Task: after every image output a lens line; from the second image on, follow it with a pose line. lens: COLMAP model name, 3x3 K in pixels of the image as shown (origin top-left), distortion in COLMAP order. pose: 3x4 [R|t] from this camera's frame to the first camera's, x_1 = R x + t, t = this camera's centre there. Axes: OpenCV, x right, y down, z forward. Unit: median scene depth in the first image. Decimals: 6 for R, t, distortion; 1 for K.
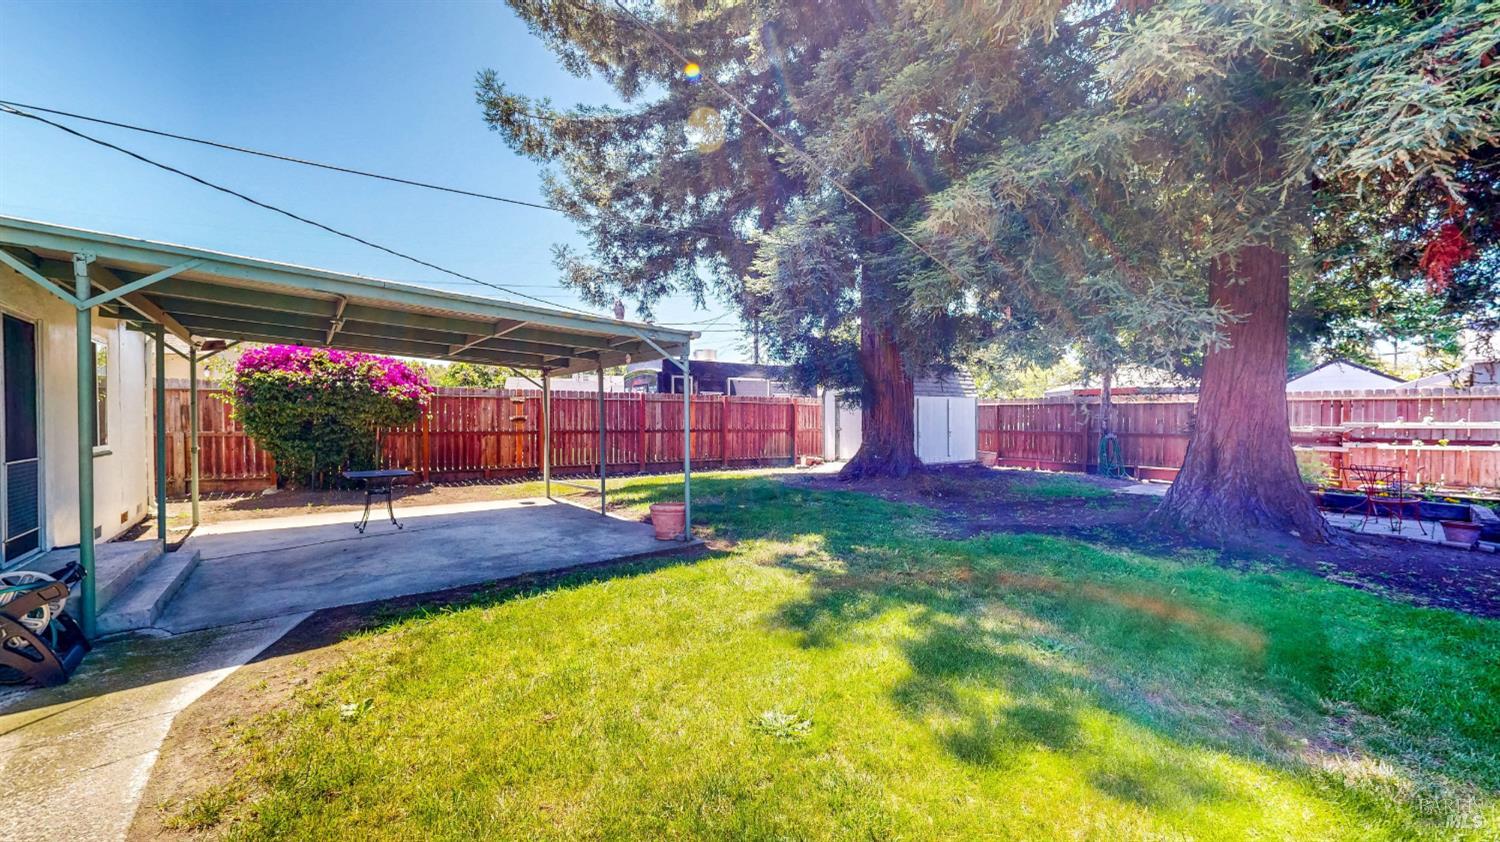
lens RADIAL K [[548.5, 0, 749.3], [0, 548.5, 423.1], [0, 0, 1]] dist [-0.001170, -0.000110]
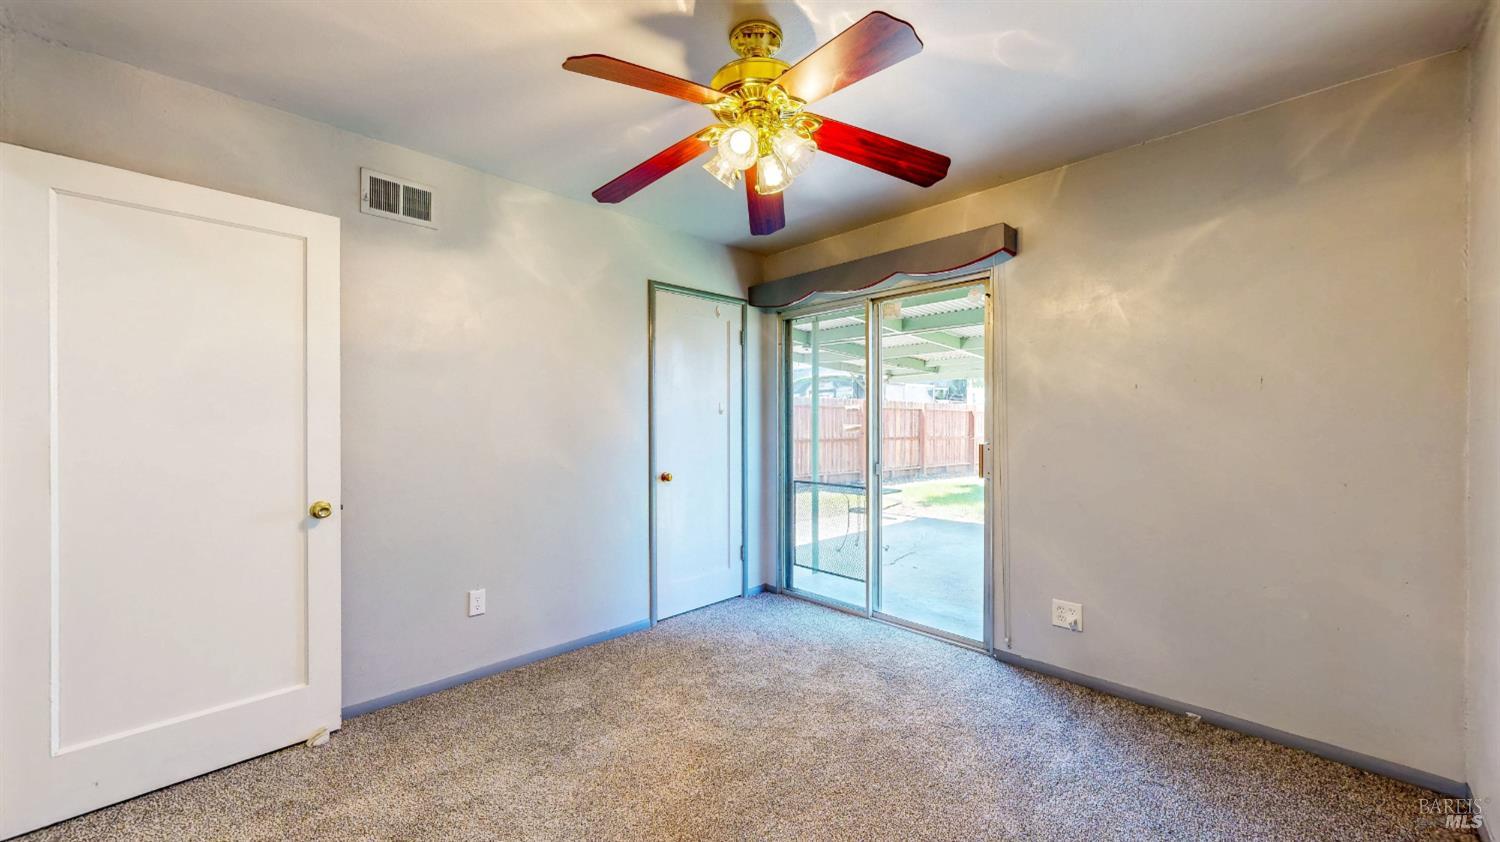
lens RADIAL K [[548.5, 0, 749.3], [0, 548.5, 423.1], [0, 0, 1]] dist [-0.001170, -0.000110]
pose [[0.995592, -0.001678, 0.093772, -0.596158], [0.002462, 0.999963, -0.008250, -0.007296], [-0.093755, 0.008445, 0.995560, 0.079028]]
